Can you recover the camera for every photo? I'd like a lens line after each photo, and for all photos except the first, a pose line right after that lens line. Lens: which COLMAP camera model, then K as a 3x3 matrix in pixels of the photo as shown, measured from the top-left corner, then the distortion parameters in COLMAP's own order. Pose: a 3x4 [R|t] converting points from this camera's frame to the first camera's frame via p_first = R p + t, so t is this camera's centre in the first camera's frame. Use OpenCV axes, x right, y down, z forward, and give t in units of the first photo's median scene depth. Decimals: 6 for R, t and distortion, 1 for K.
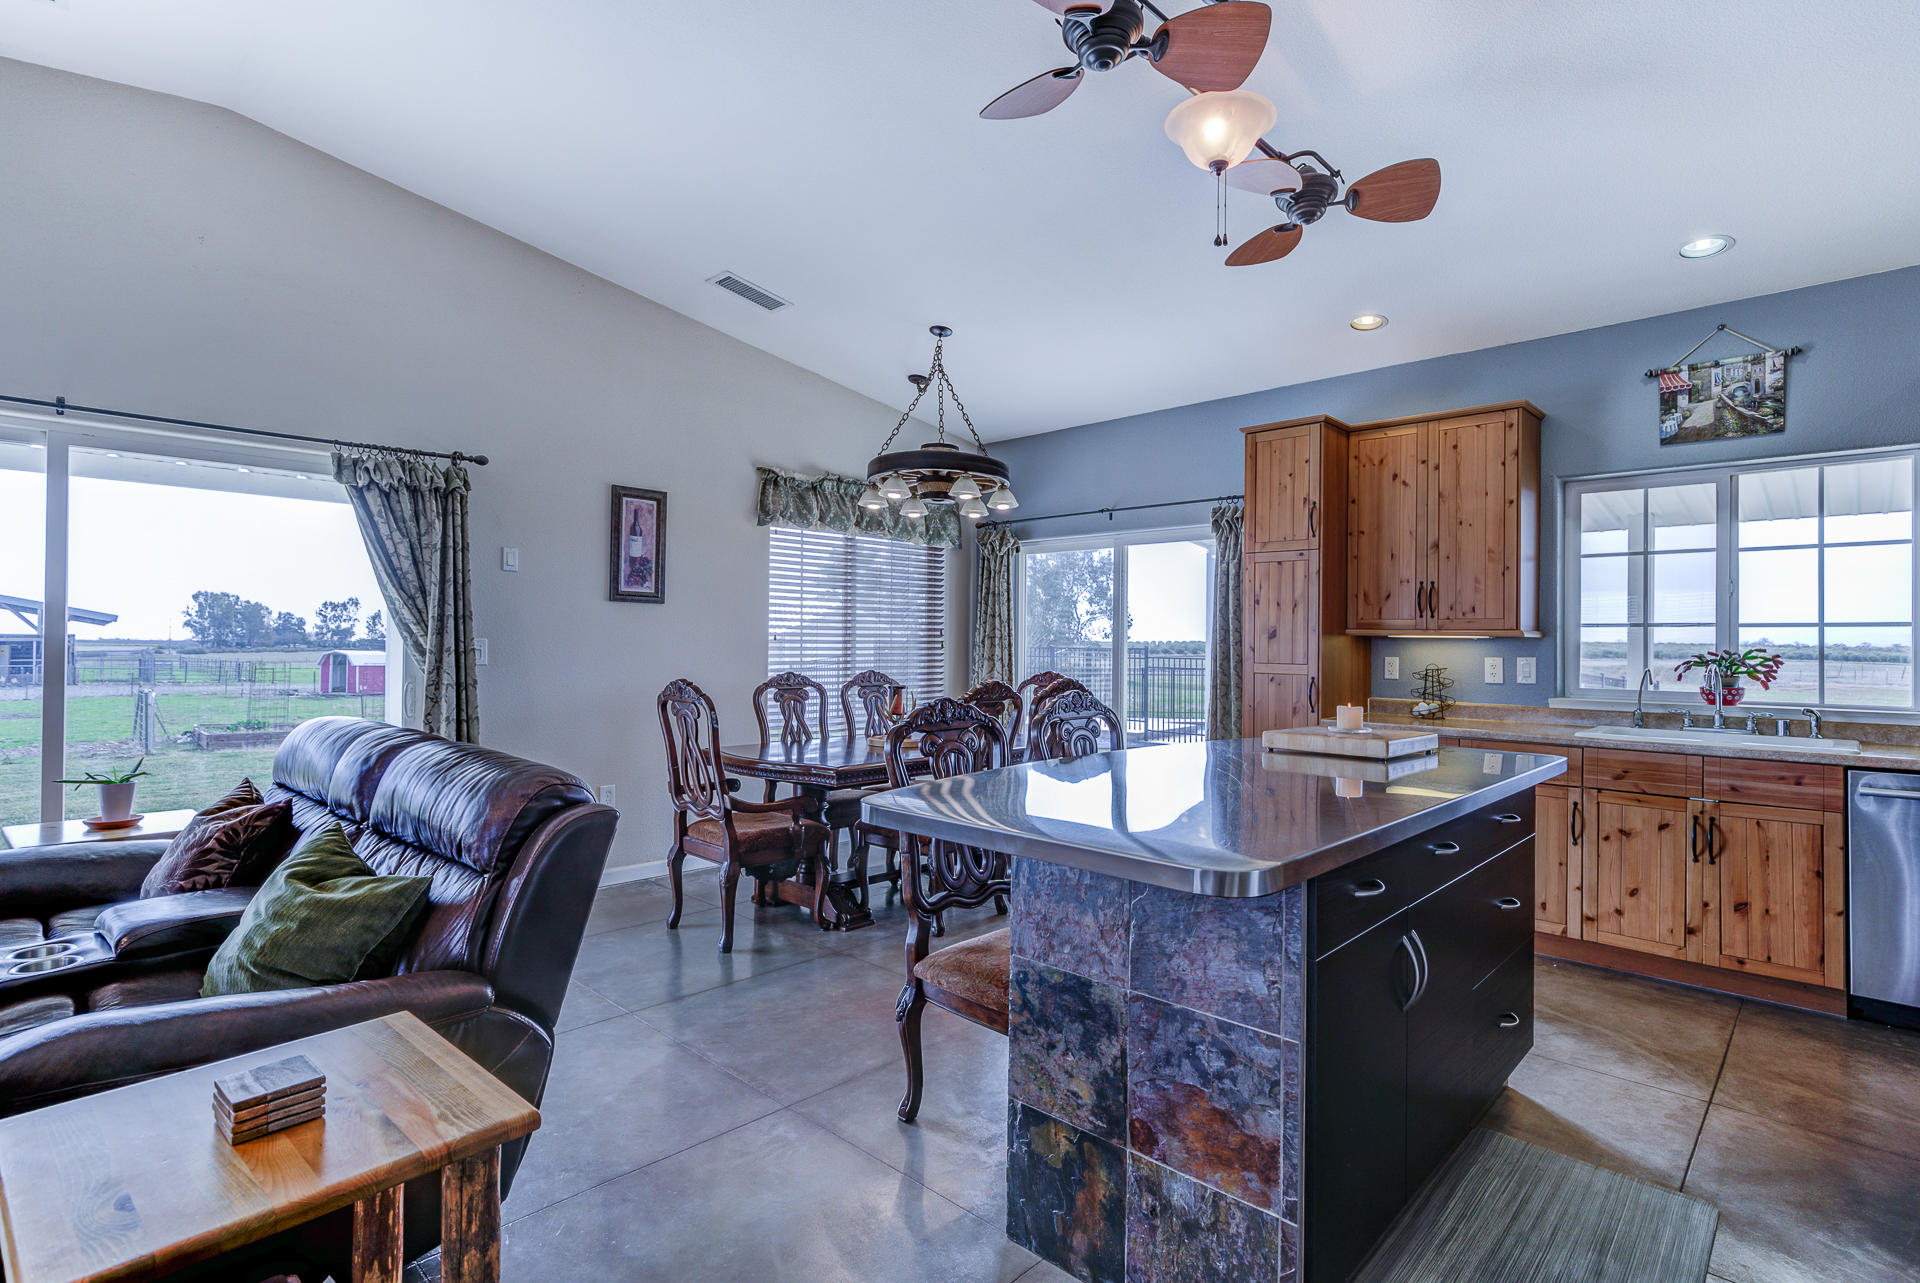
lens RADIAL K [[937.8, 0, 969.0], [0, 937.8, 636.1], [0, 0, 1]] dist [-0.004148, 0.005068]
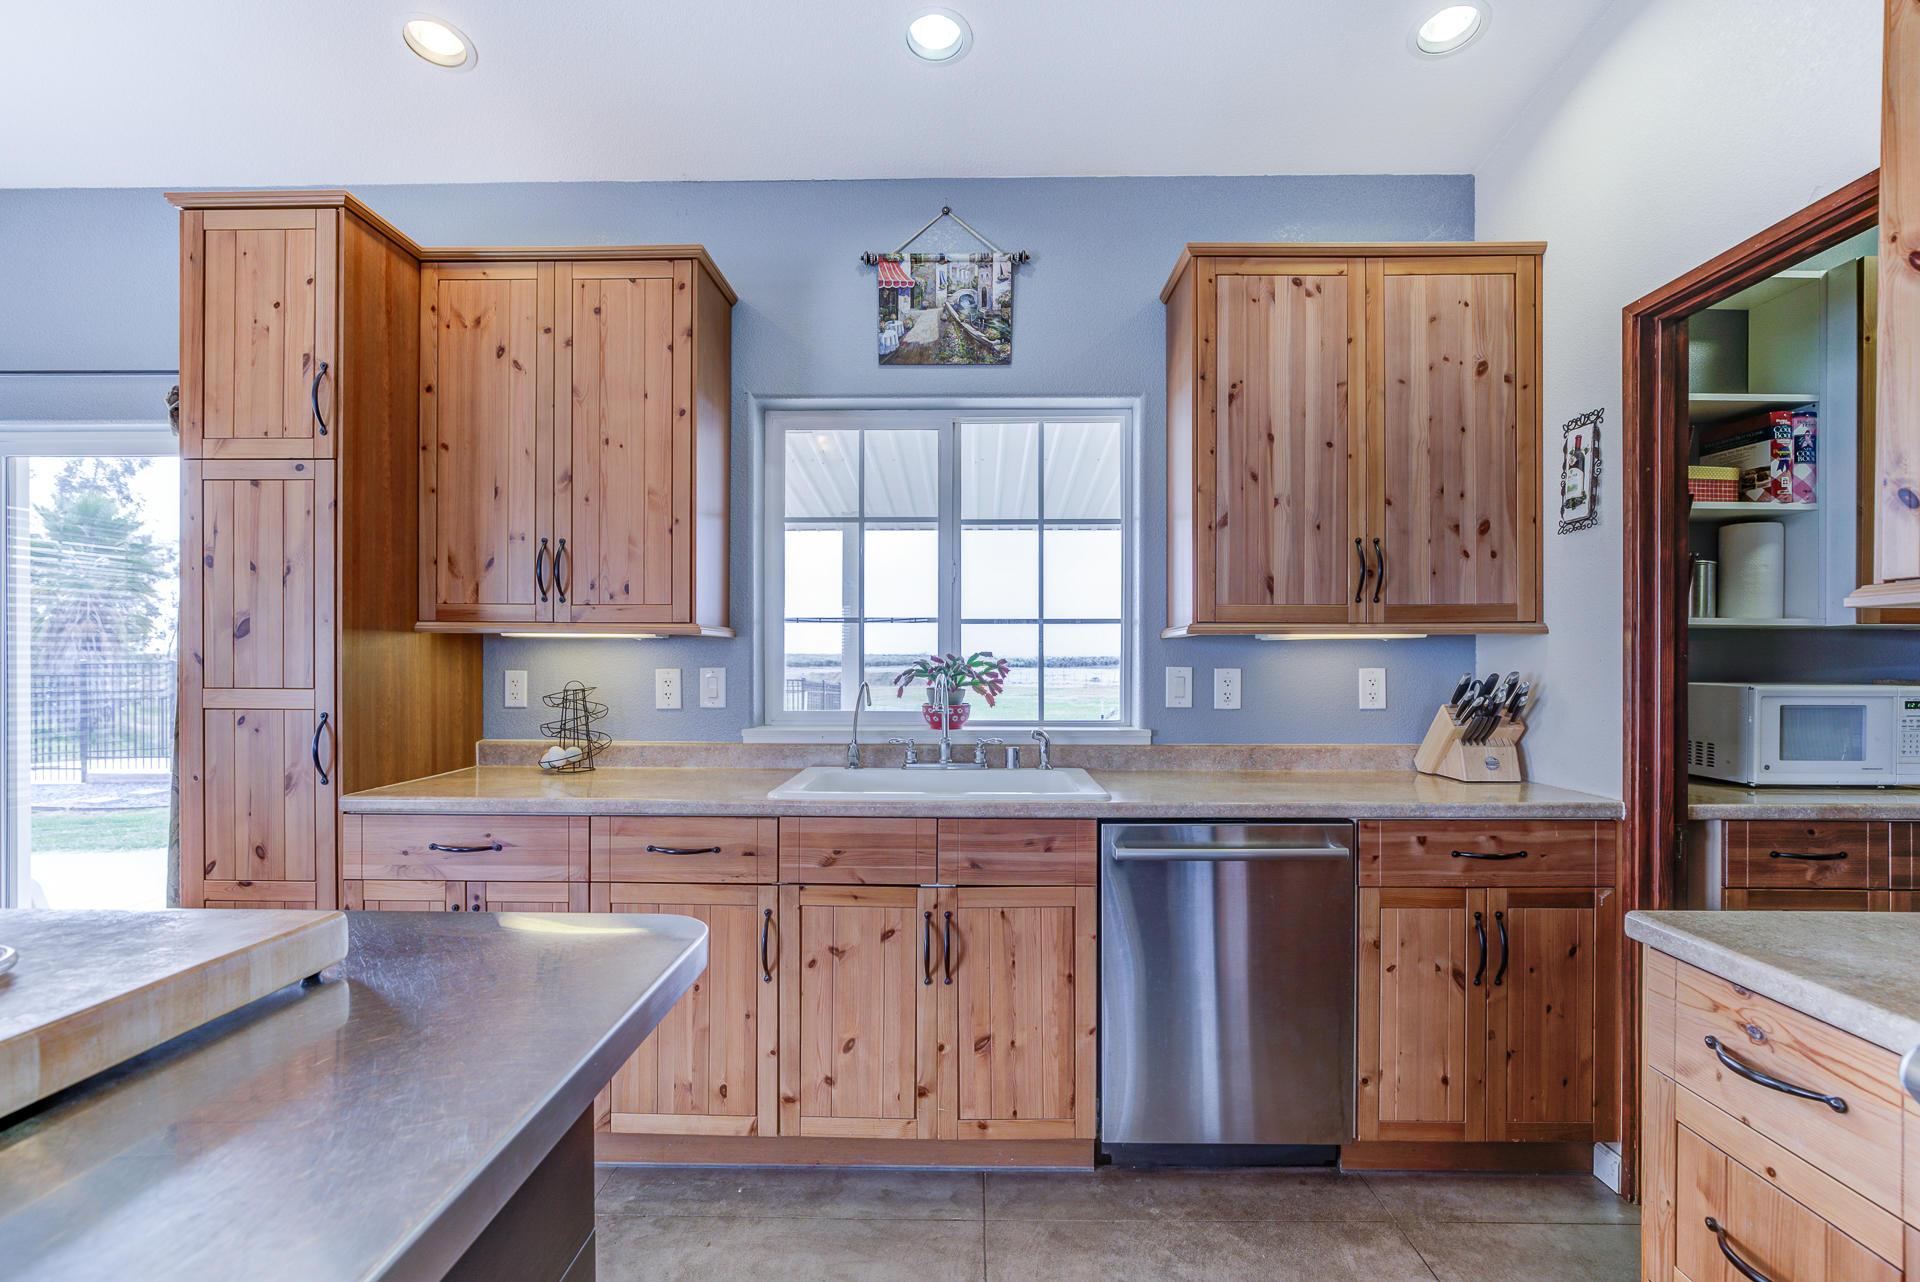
lens RADIAL K [[878.8, 0, 958.6], [0, 878.8, 652.1], [0, 0, 1]] dist [-0.017744, -0.000028]
pose [[0.736480, -0.003561, 0.676450, 0.343466], [0.001051, 0.999991, 0.004120, 0.010423], [-0.676458, -0.002324, 0.736477, 0.484904]]
